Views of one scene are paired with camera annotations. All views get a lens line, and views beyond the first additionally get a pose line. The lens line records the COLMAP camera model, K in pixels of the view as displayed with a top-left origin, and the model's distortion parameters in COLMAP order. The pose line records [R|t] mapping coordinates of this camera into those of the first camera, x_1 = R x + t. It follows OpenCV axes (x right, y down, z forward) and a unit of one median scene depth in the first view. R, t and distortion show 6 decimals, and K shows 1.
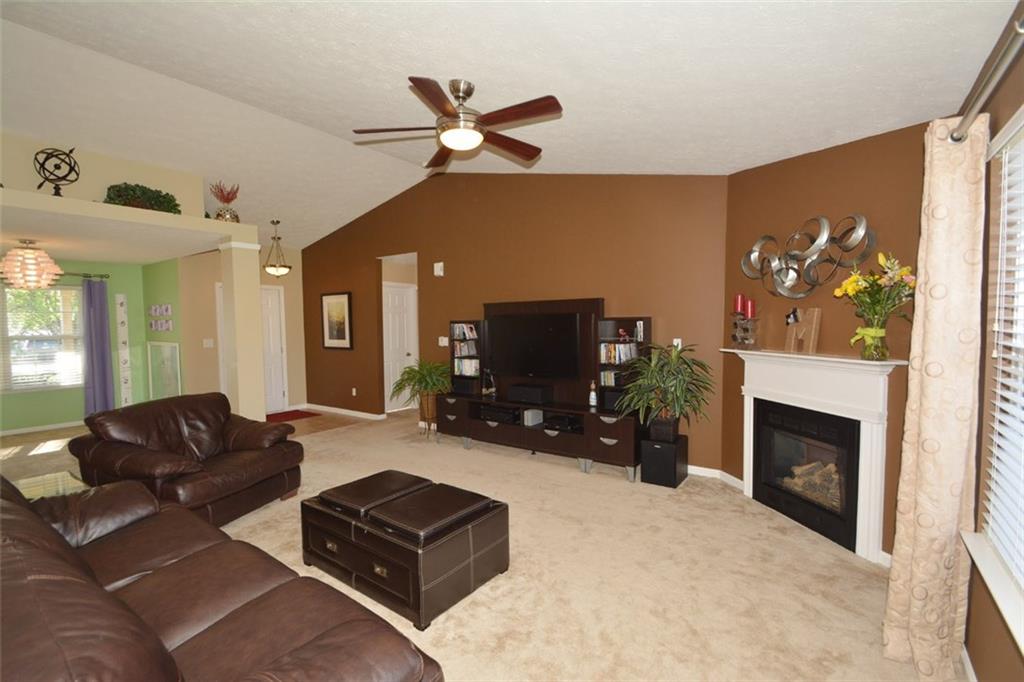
lens RADIAL K [[469.4, 0, 511.6], [0, 469.4, 350.6], [0, 0, 1]] dist [0.000411, -0.000658]
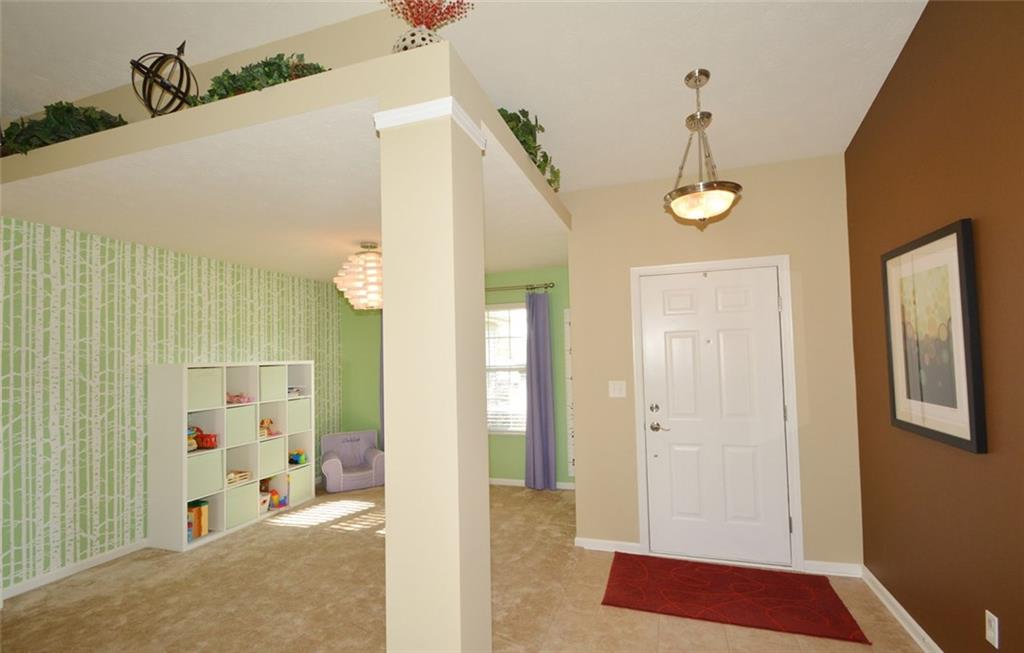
lens RADIAL K [[483.0, 0, 494.9], [0, 483.0, 342.3], [0, 0, 1]] dist [-0.005740, -0.001875]
pose [[0.272302, -0.021869, -0.961963, -0.214192], [-0.037505, 0.998741, -0.033322, -0.052912], [0.961481, 0.045152, 0.271139, 0.875256]]
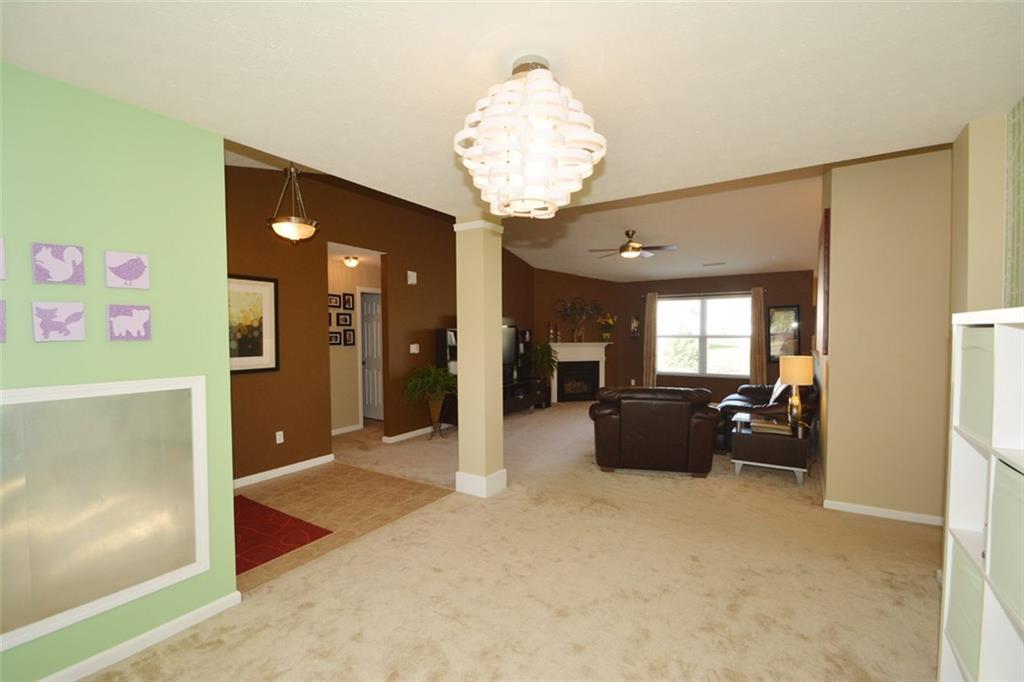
lens RADIAL K [[469.4, 0, 511.6], [0, 469.4, 350.6], [0, 0, 1]] dist [0.000411, -0.000658]
pose [[-0.089305, -0.022459, 0.995751, -1.272536], [0.069204, 0.997190, 0.028698, -0.032372], [-0.993597, 0.071472, -0.087500, 0.945224]]
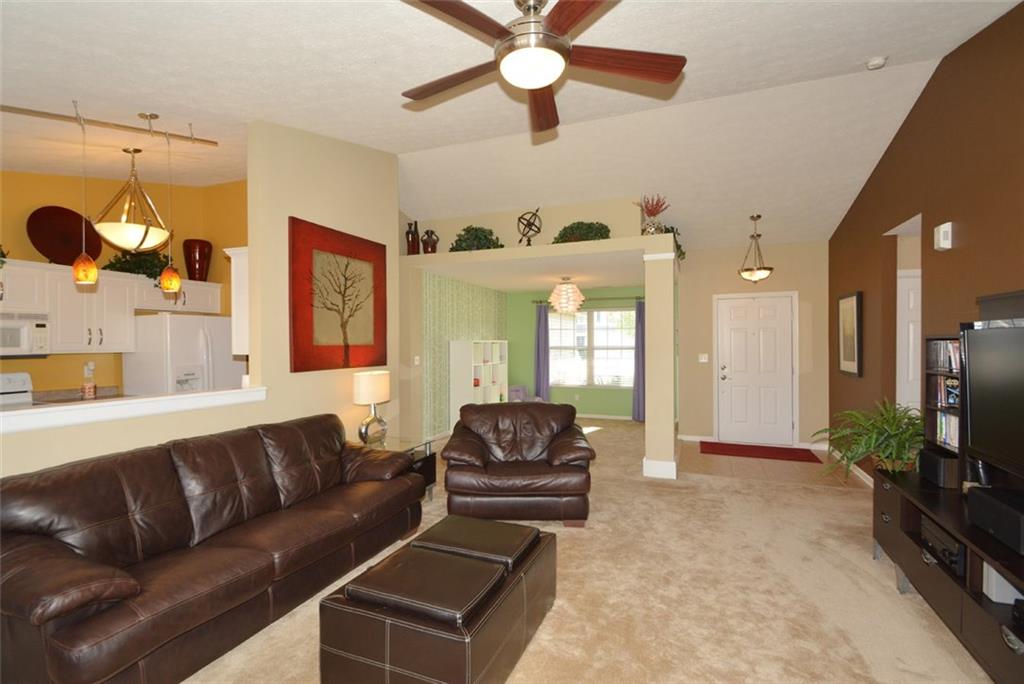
lens RADIAL K [[488.1, 0, 486.1], [0, 488.1, 346.7], [0, 0, 1]] dist [0.002130, -0.000034]
pose [[0.214703, 0.021127, -0.976451, 0.290941], [-0.055387, 0.998420, 0.009424, -0.028853], [0.975108, 0.052060, 0.215534, 0.413745]]
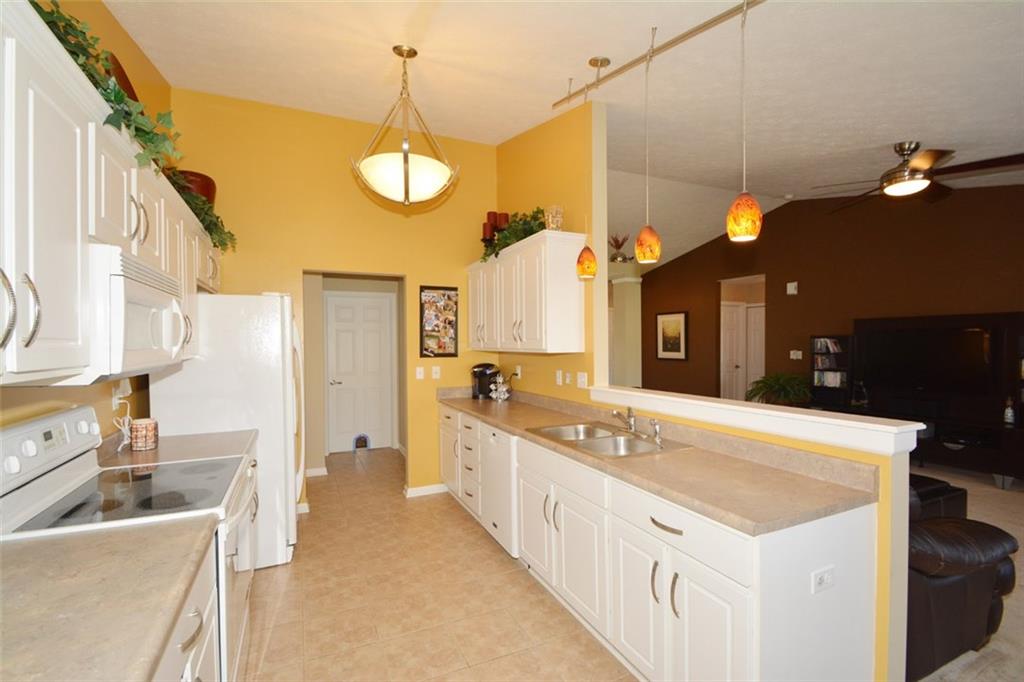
lens RADIAL K [[465.1, 0, 489.9], [0, 465.1, 345.5], [0, 0, 1]] dist [0.002820, -0.012295]
pose [[0.857215, 0.008526, -0.514888, -0.212840], [-0.031443, 0.998864, -0.035808, 0.020788], [0.513997, 0.046885, 0.856510, -0.297035]]
